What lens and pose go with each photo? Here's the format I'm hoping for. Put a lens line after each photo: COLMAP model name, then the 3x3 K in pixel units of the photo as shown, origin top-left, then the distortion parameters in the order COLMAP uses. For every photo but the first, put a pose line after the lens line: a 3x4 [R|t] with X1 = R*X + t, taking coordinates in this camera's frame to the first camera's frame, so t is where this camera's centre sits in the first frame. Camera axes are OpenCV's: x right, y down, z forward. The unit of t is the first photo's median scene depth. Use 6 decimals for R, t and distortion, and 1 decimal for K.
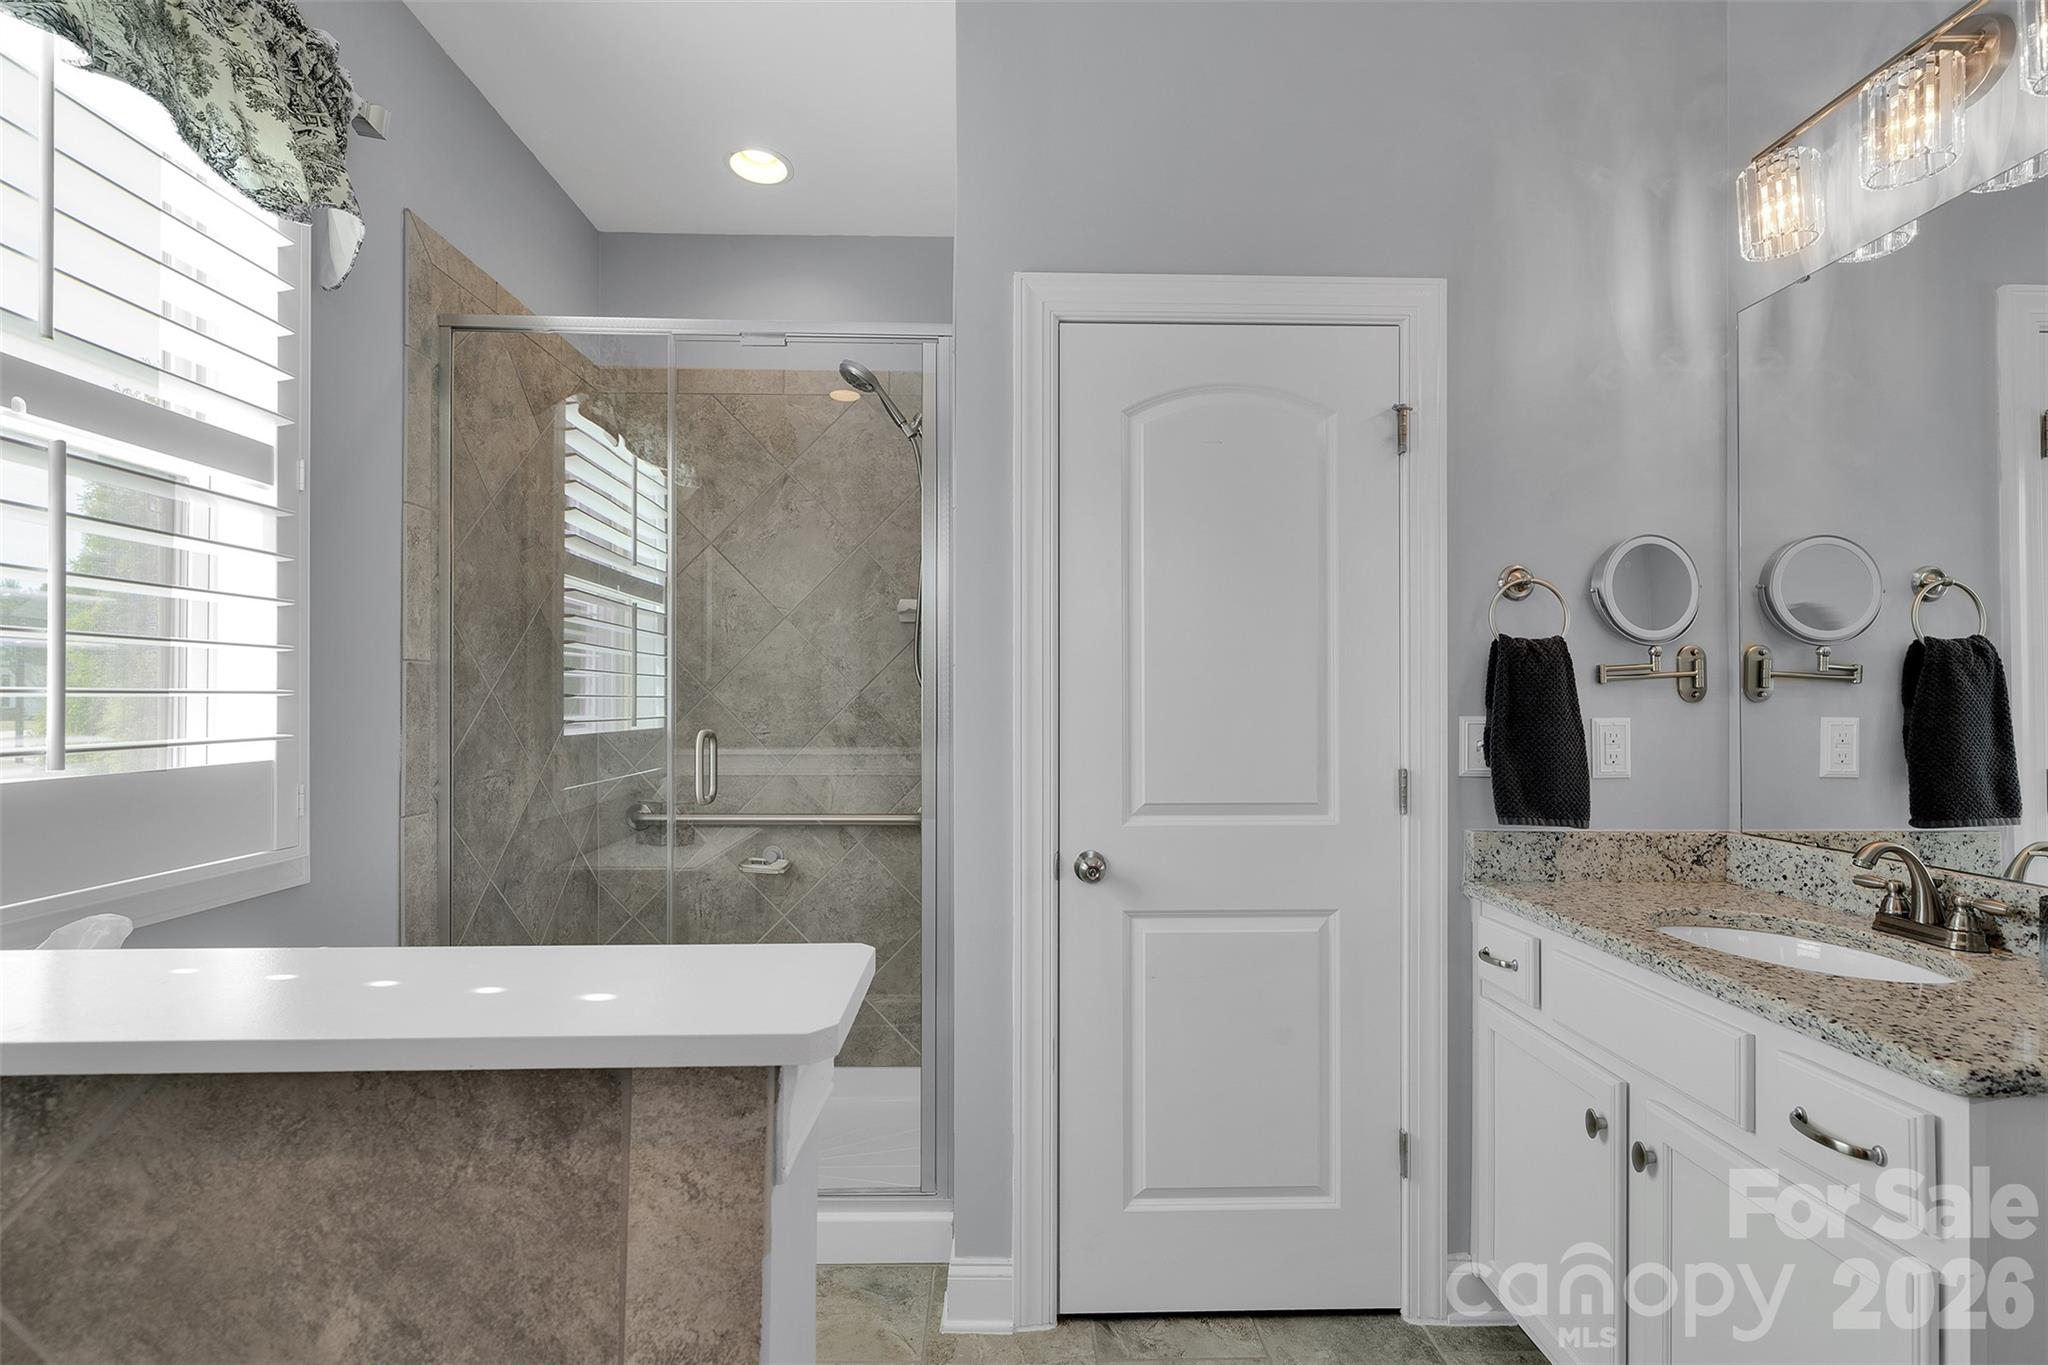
lens RADIAL K [[922.5, 0, 1026.8], [0, 922.5, 695.0], [0, 0, 1]] dist [0.000105, 0.000050]
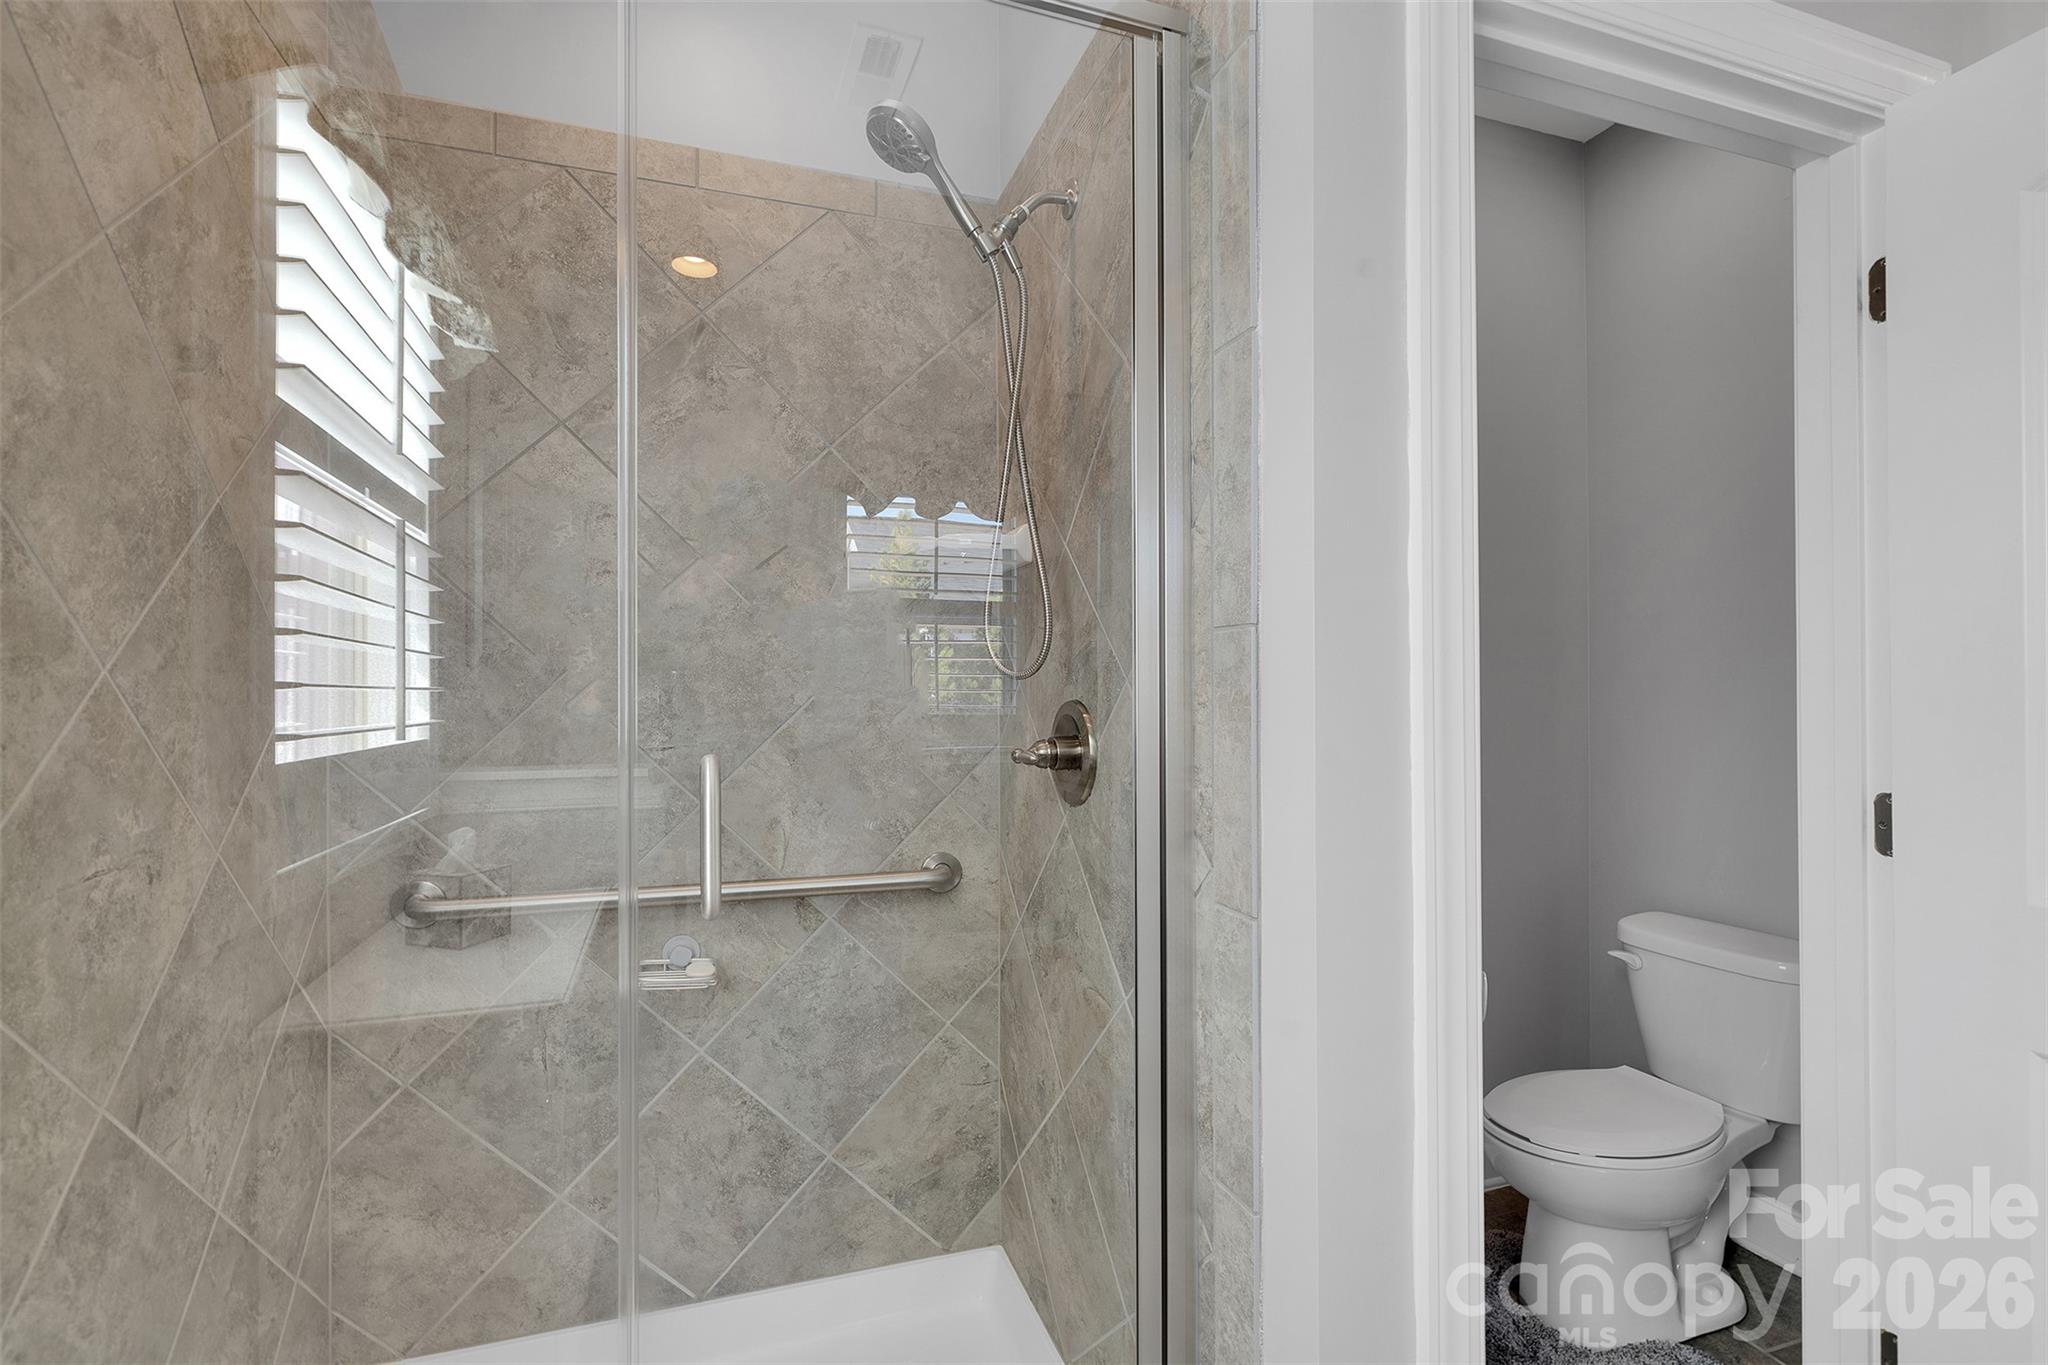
lens RADIAL K [[884.9, 0, 1018.8], [0, 884.9, 689.6], [0, 0, 1]] dist [-0.001235, 0.000794]
pose [[0.946038, -0.001517, 0.324053, -0.256000], [0.001417, 0.999999, 0.000544, 0.003144], [-0.324053, -0.000056, 0.946039, 0.388513]]
